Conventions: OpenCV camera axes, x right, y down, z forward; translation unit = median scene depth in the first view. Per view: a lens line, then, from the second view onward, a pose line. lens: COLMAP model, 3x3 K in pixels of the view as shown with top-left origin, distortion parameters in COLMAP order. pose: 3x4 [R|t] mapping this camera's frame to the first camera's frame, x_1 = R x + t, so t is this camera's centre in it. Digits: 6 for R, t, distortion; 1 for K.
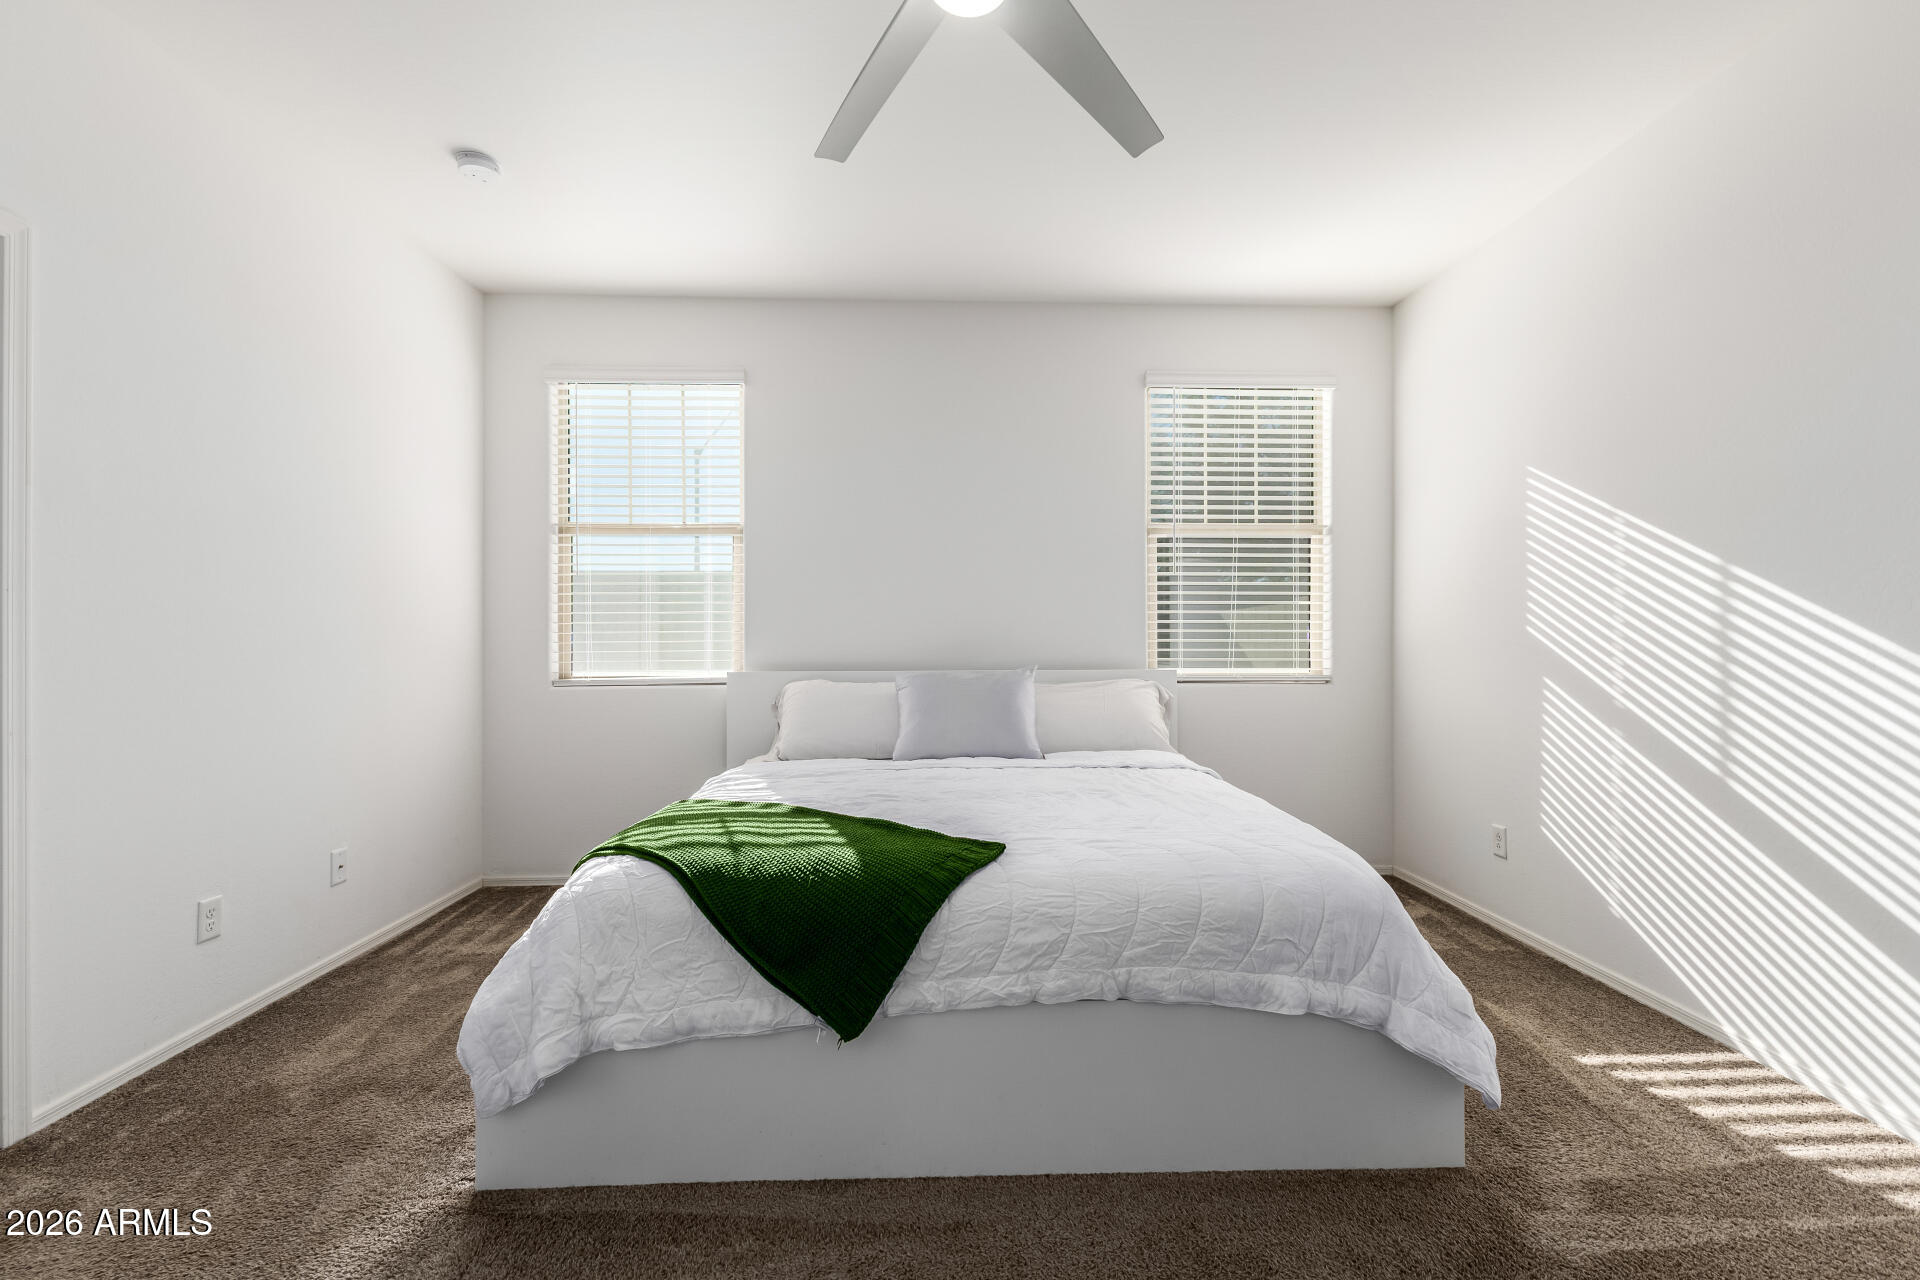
lens RADIAL K [[807.0, 0, 960.9], [0, 807.0, 626.2], [0, 0, 1]] dist [0.019095, -0.006193]
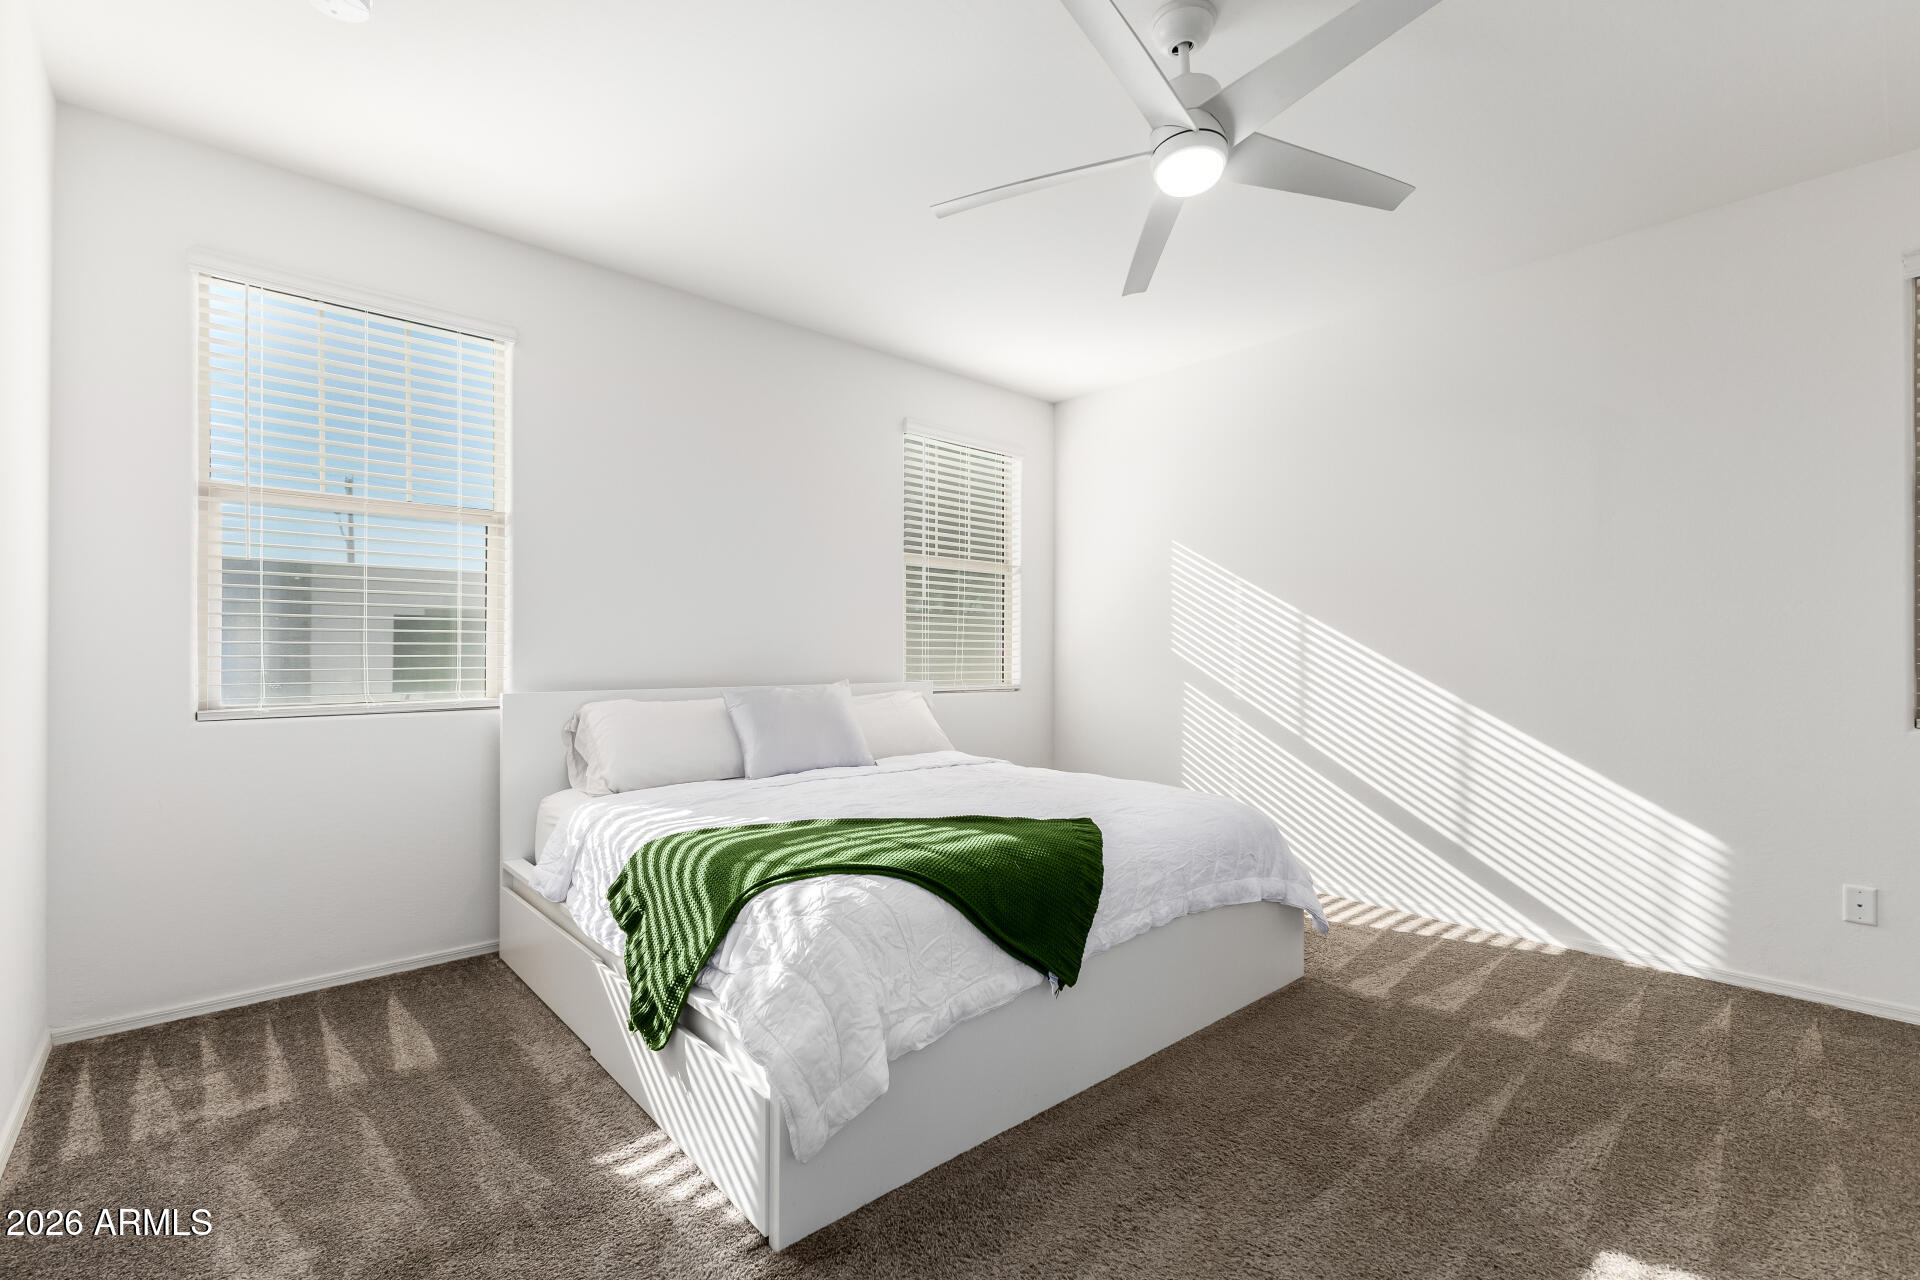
lens RADIAL K [[819.5, 0, 960.0], [0, 819.5, 640.0], [0, 0, 1]] dist [0.011626, -0.000568]
pose [[0.778636, 0.016067, 0.627270, -0.631167], [-0.015153, 0.999862, -0.006801, 0.001897], [-0.627293, -0.004210, 0.778772, 0.089911]]
